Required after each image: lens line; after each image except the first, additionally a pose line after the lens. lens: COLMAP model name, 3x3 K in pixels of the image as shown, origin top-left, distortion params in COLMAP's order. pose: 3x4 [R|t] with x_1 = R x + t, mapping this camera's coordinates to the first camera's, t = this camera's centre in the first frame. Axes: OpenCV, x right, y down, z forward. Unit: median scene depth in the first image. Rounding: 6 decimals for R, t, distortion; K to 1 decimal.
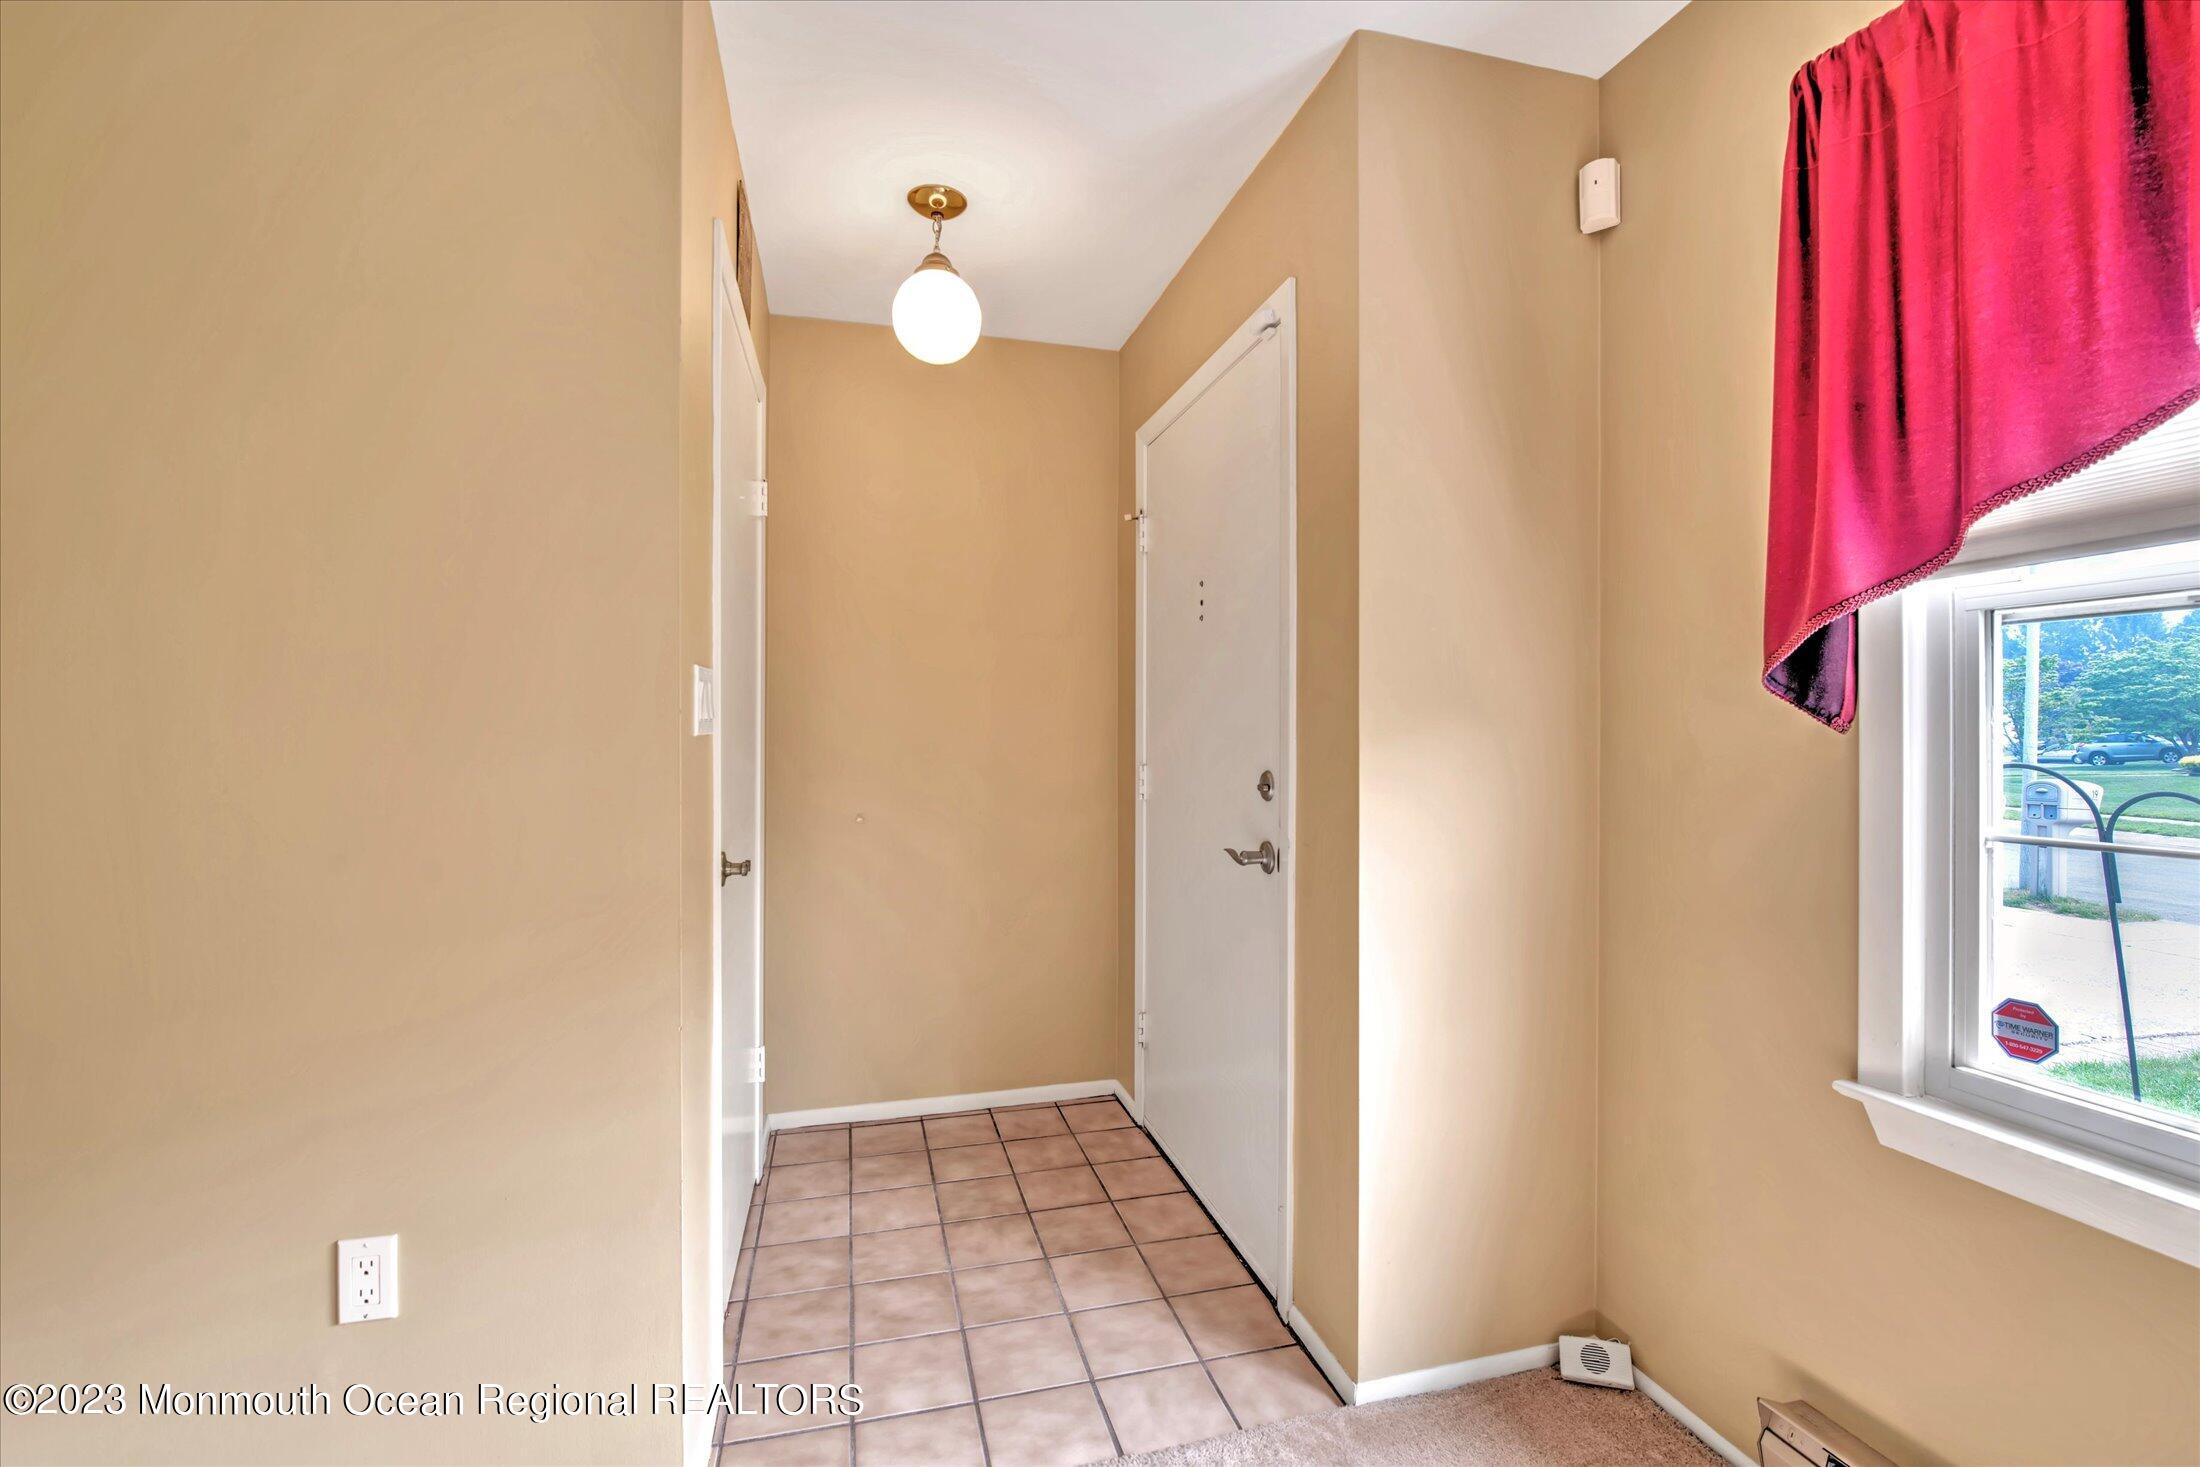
lens RADIAL K [[954.0, 0, 1105.4], [0, 954.0, 720.5], [0, 0, 1]] dist [-0.001168, -0.009468]
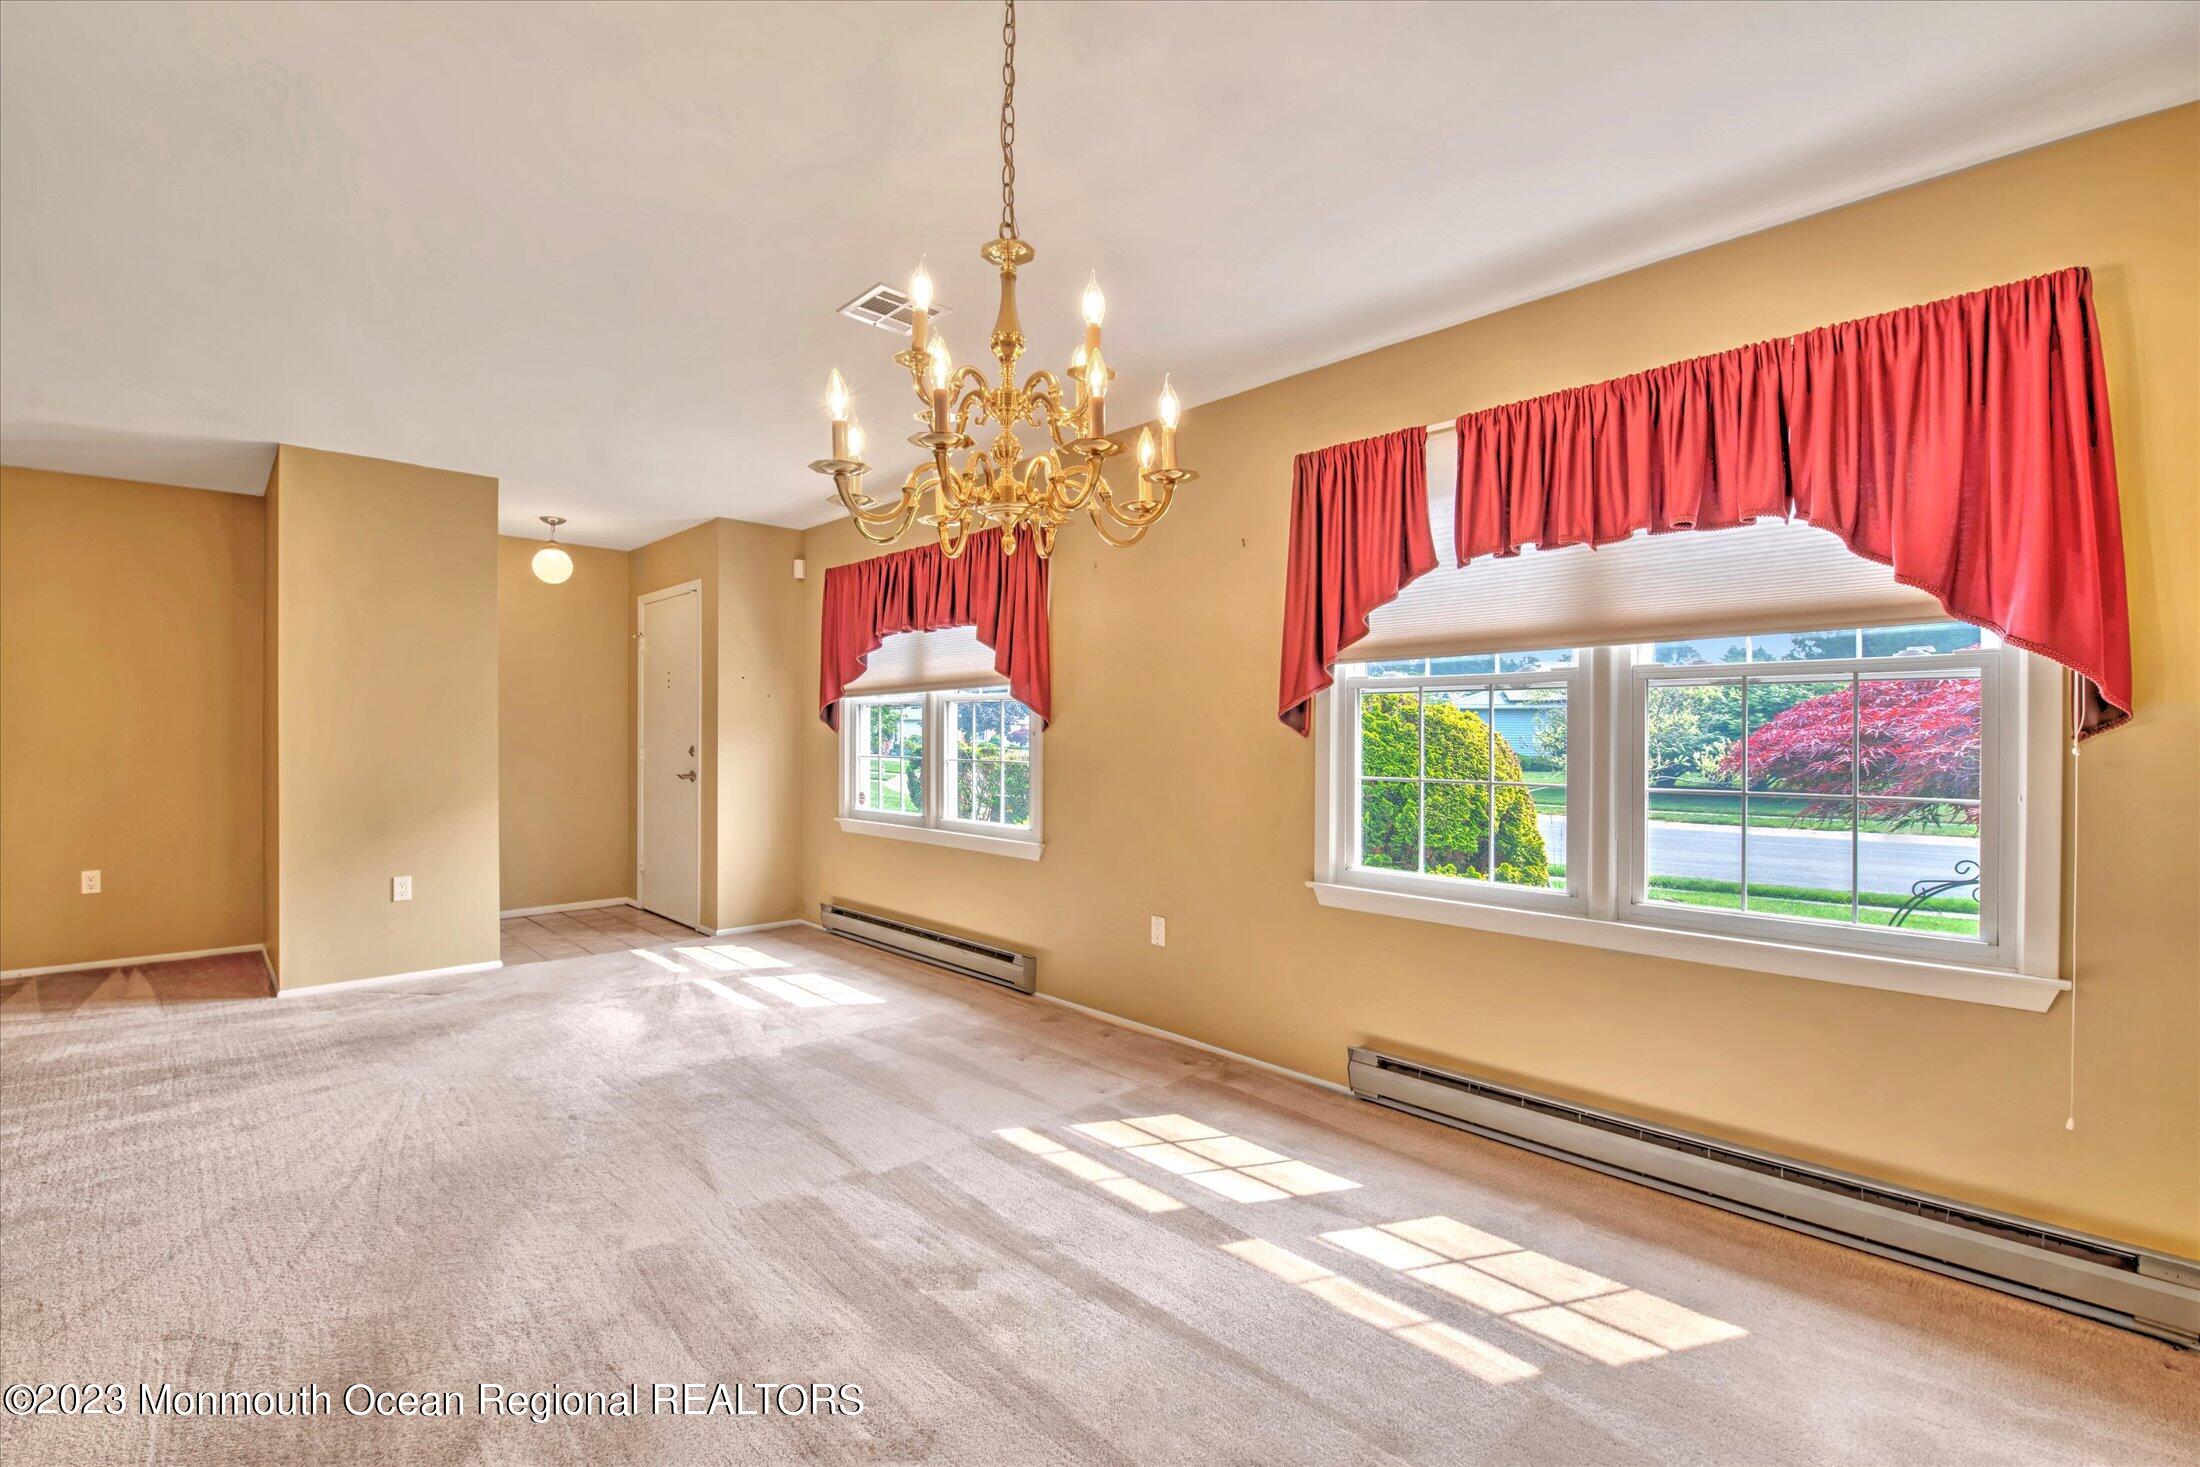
lens RADIAL K [[954.0, 0, 1092.8], [0, 954.0, 726.8], [0, 0, 1]] dist [-0.001168, -0.009468]
pose [[0.878446, 0.003877, 0.477826, -0.206199], [-0.005394, 0.999984, 0.001802, -0.024528], [-0.477811, -0.004160, 0.878453, -3.065395]]
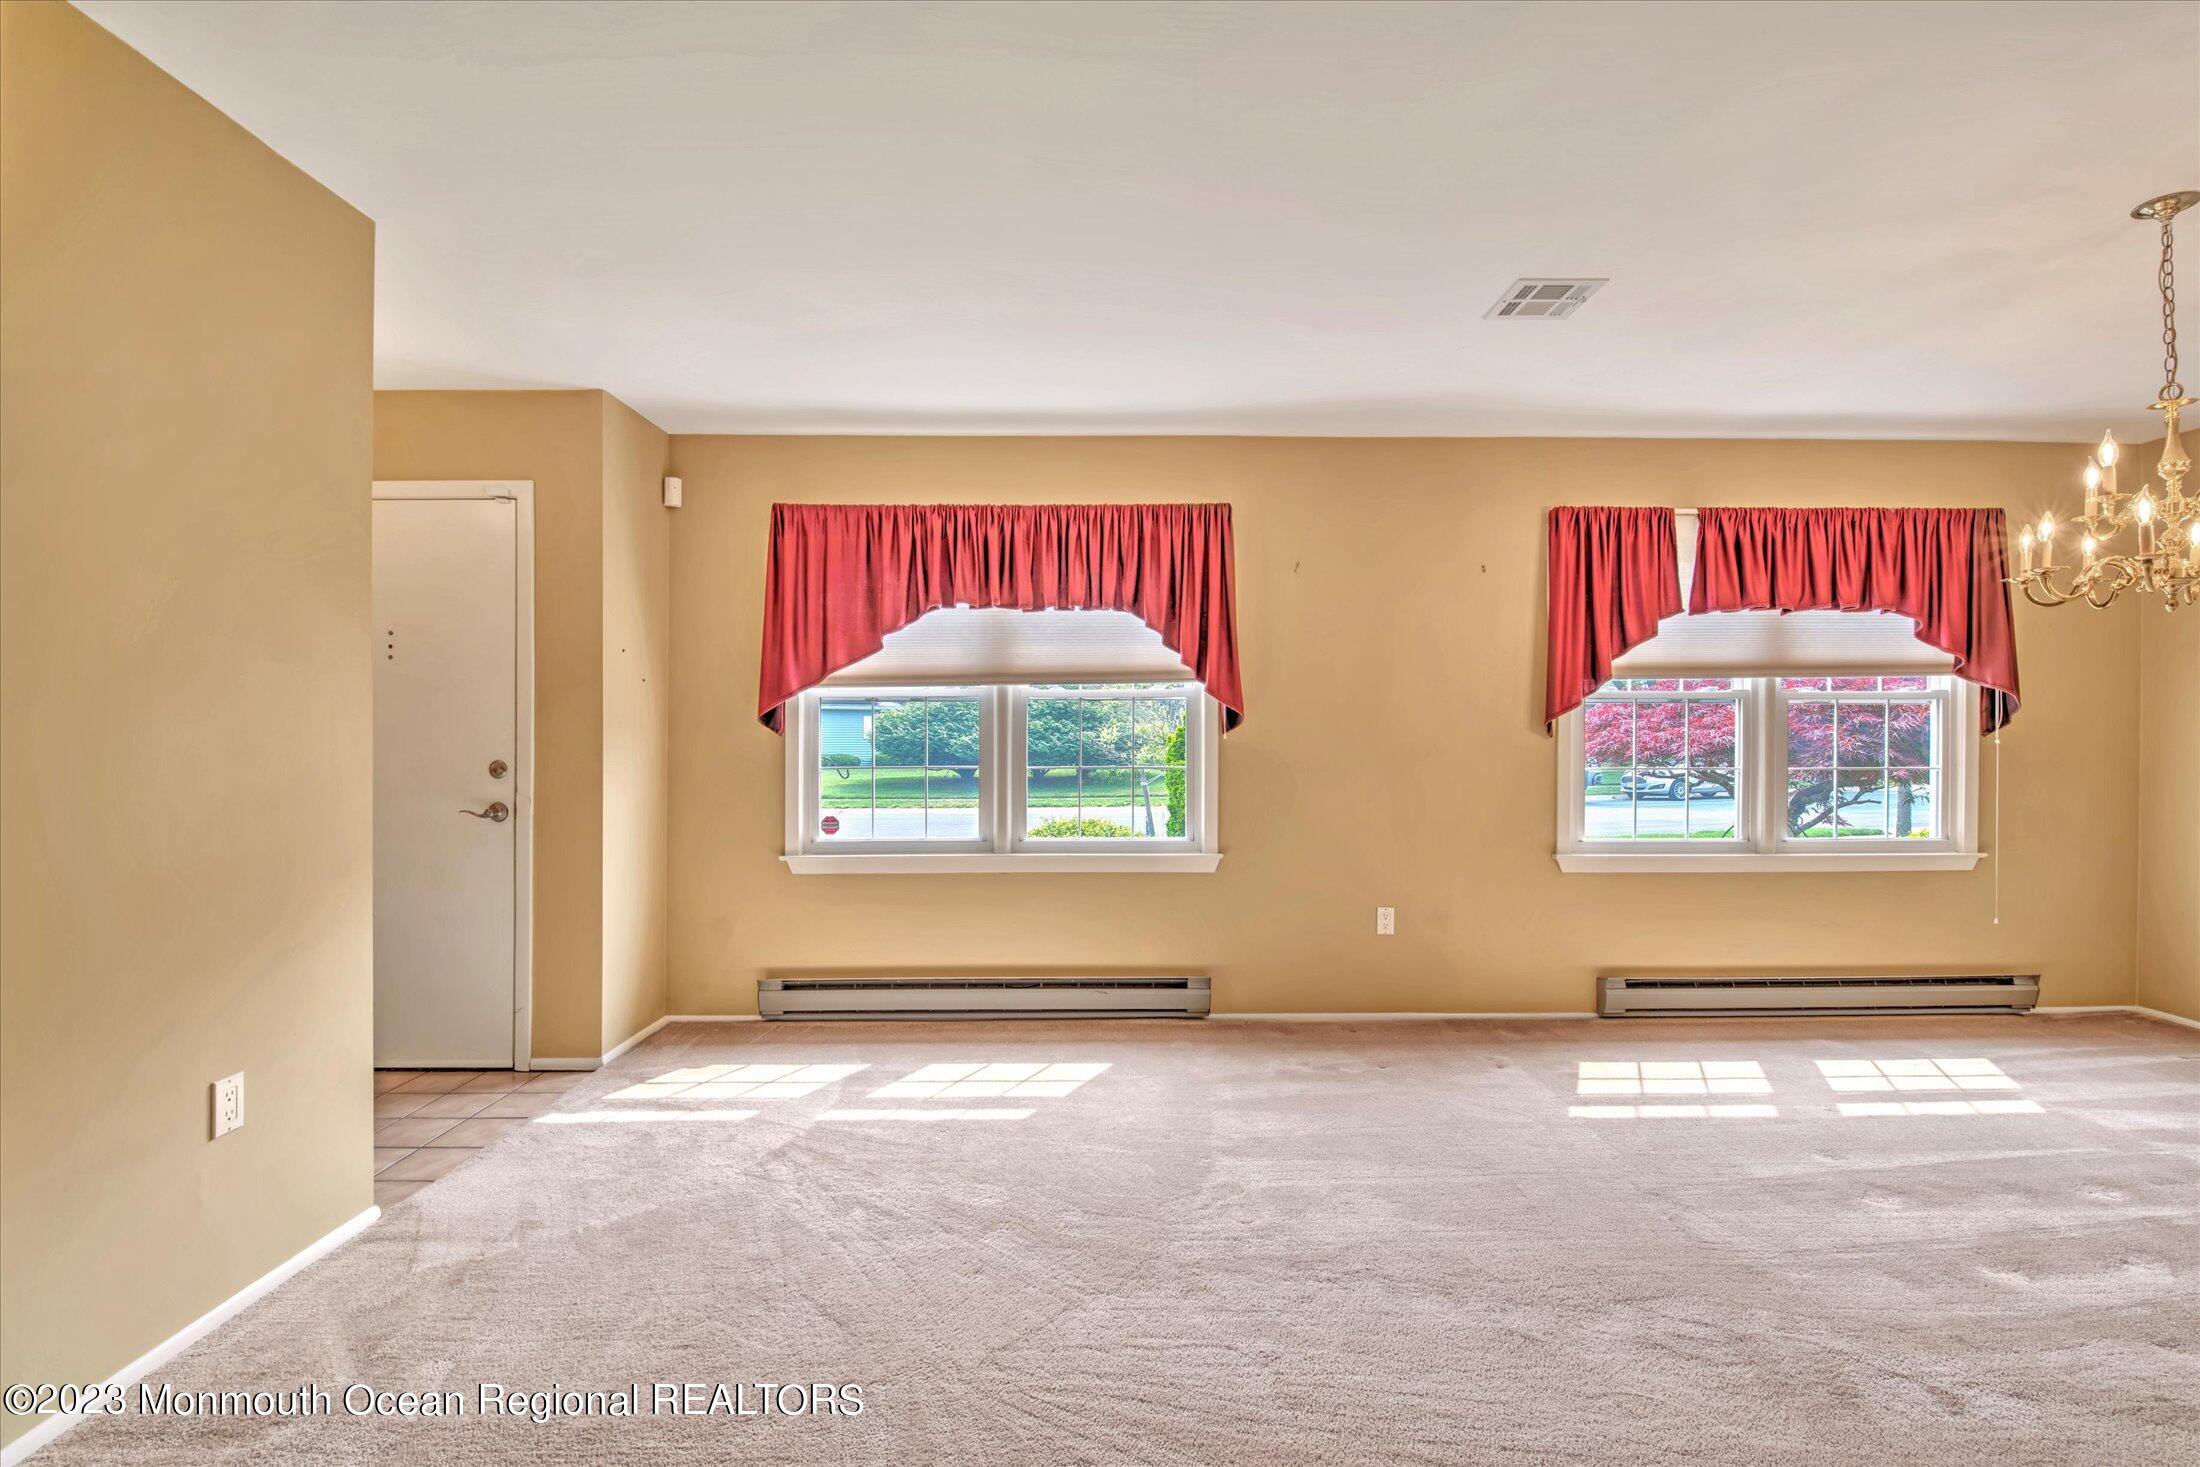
lens RADIAL K [[954.0, 0, 1104.9], [0, 954.0, 734.7], [0, 0, 1]] dist [-0.001168, -0.009468]
pose [[0.253822, -0.004152, 0.967242, -1.748228], [-0.006634, 0.999960, 0.006033, -0.014543], [-0.967228, -0.007948, 0.253784, -0.676860]]
